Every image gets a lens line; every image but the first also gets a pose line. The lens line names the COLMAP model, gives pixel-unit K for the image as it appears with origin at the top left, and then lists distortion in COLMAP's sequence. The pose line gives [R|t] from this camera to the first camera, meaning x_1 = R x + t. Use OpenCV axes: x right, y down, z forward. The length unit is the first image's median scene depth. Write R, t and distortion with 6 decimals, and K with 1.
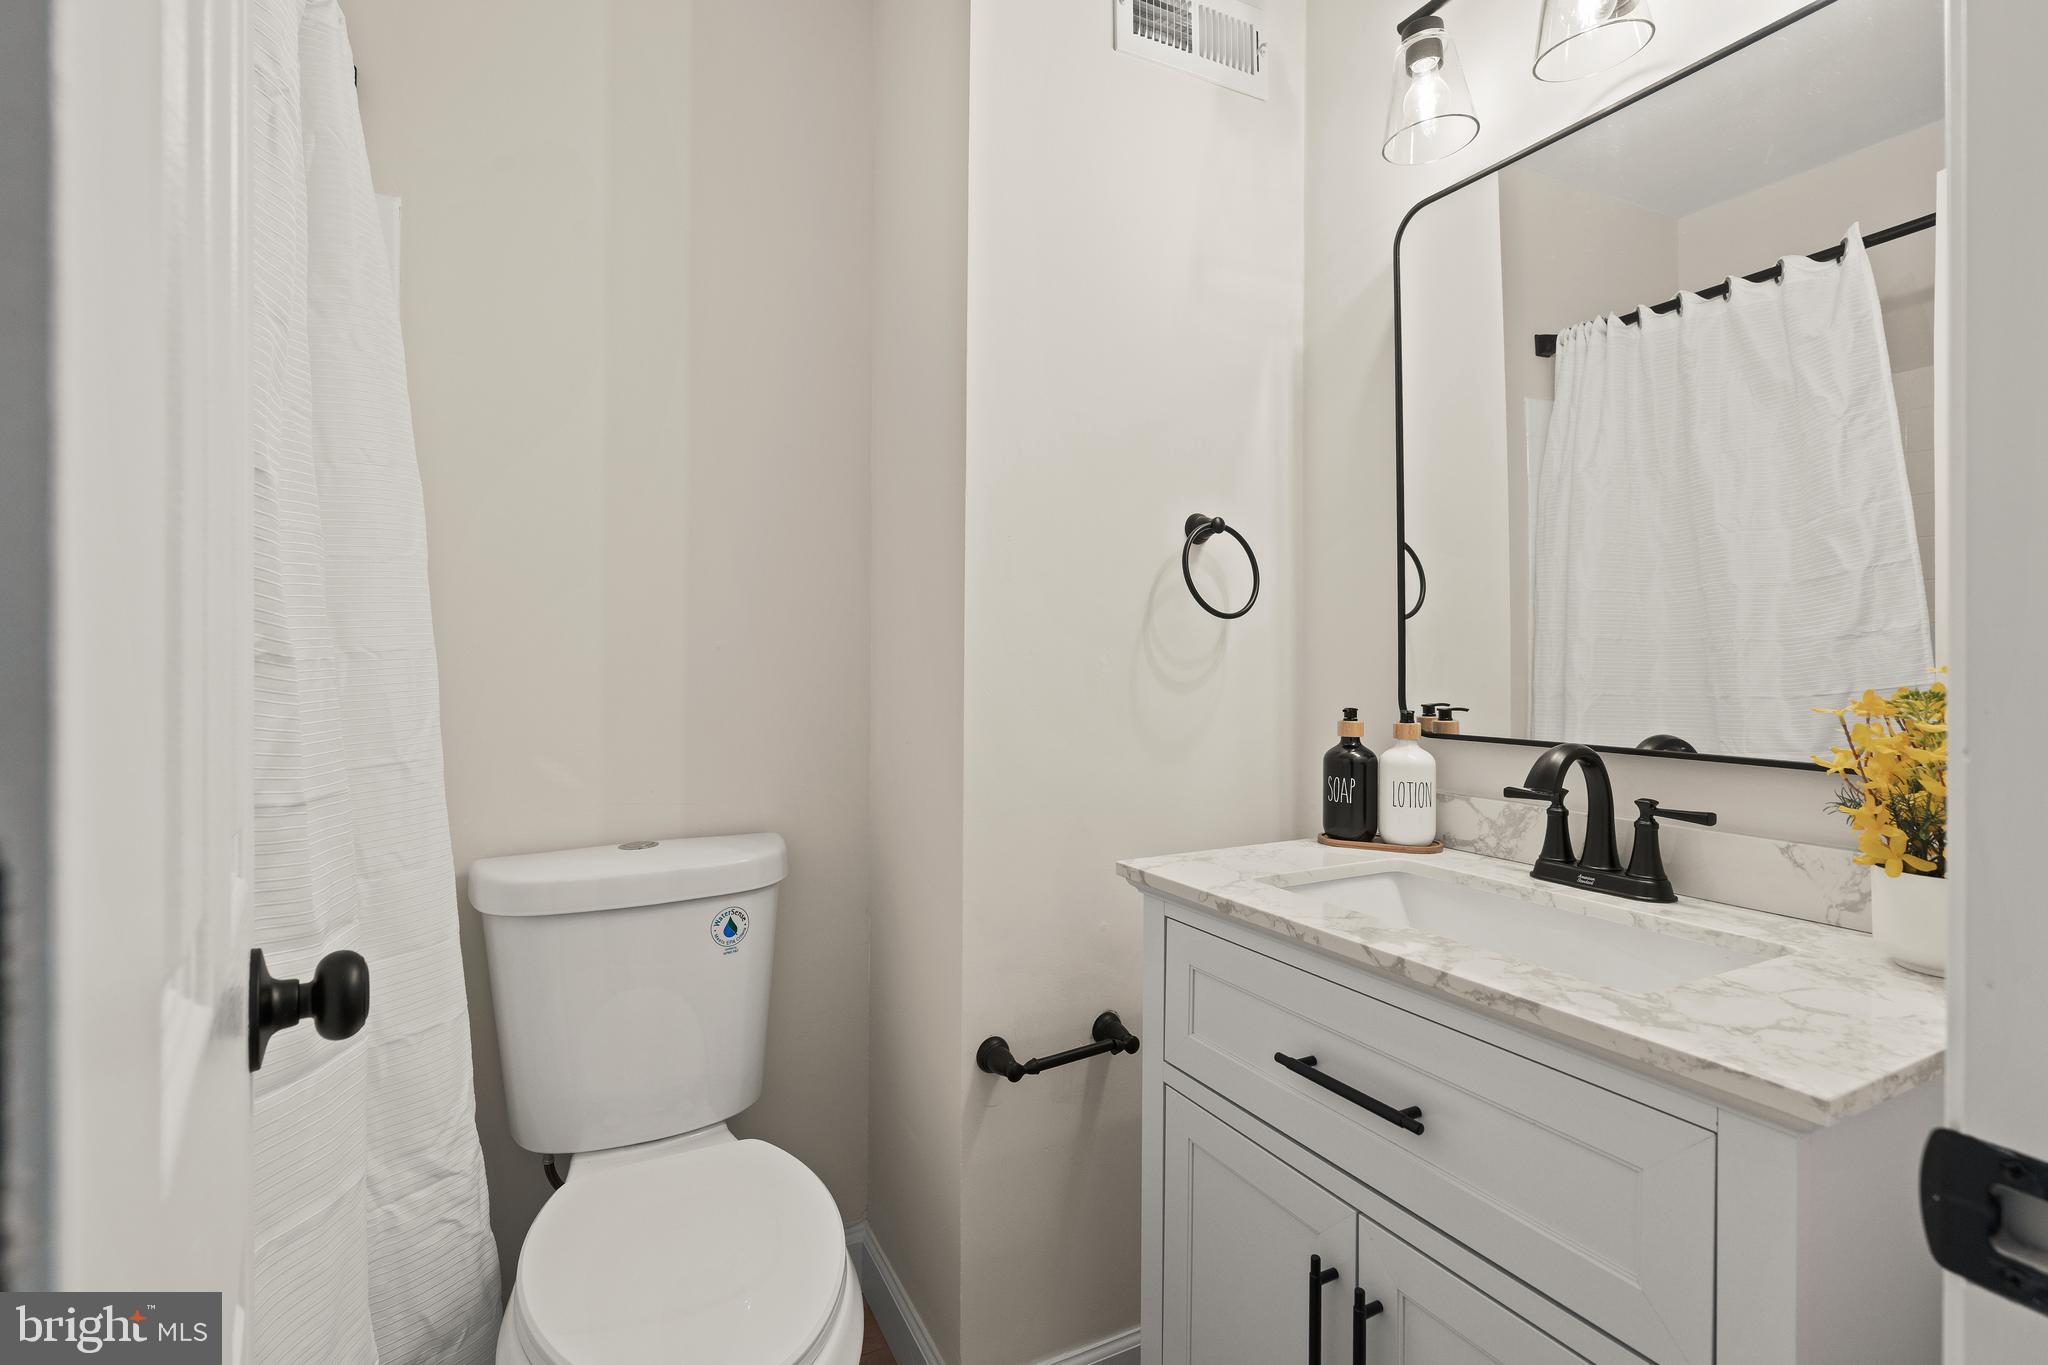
lens RADIAL K [[918.3, 0, 1041.7], [0, 918.3, 619.0], [0, 0, 1]] dist [-0.014122, 0.005046]
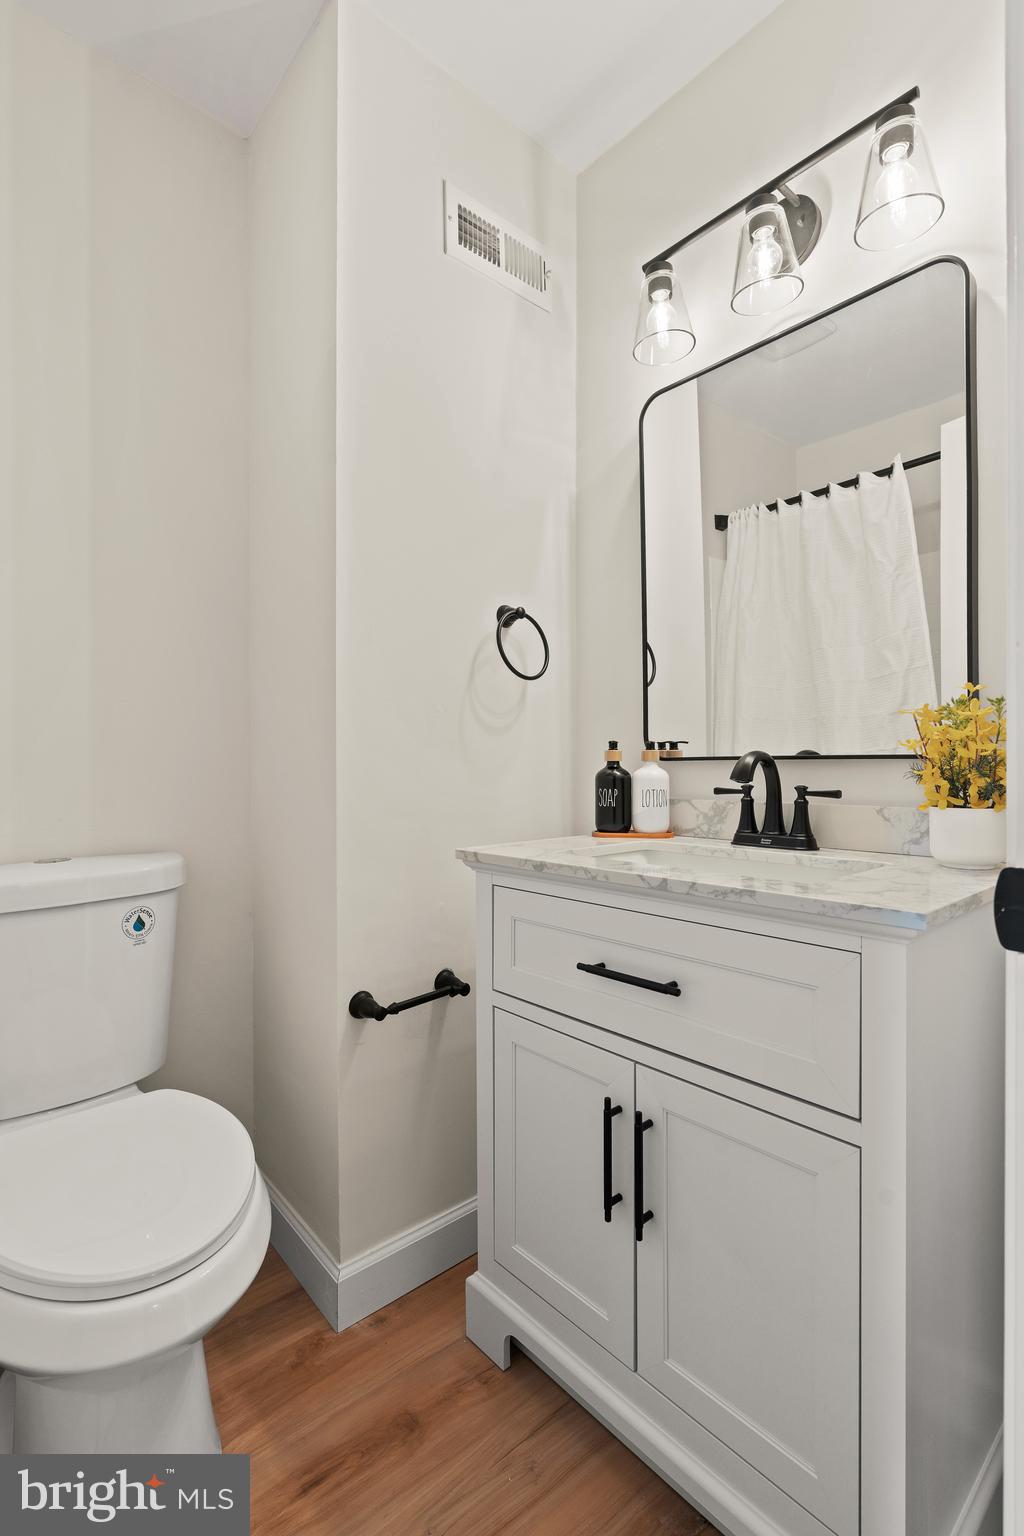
lens RADIAL K [[688.7, 0, 514.0], [0, 688.7, 765.6], [0, 0, 1]] dist [-0.014122, 0.005046]
pose [[0.970025, -0.010366, 0.242785, -0.077109], [0.008108, 0.999914, 0.010301, 0.125464], [-0.242871, -0.008024, 0.970025, -0.007424]]
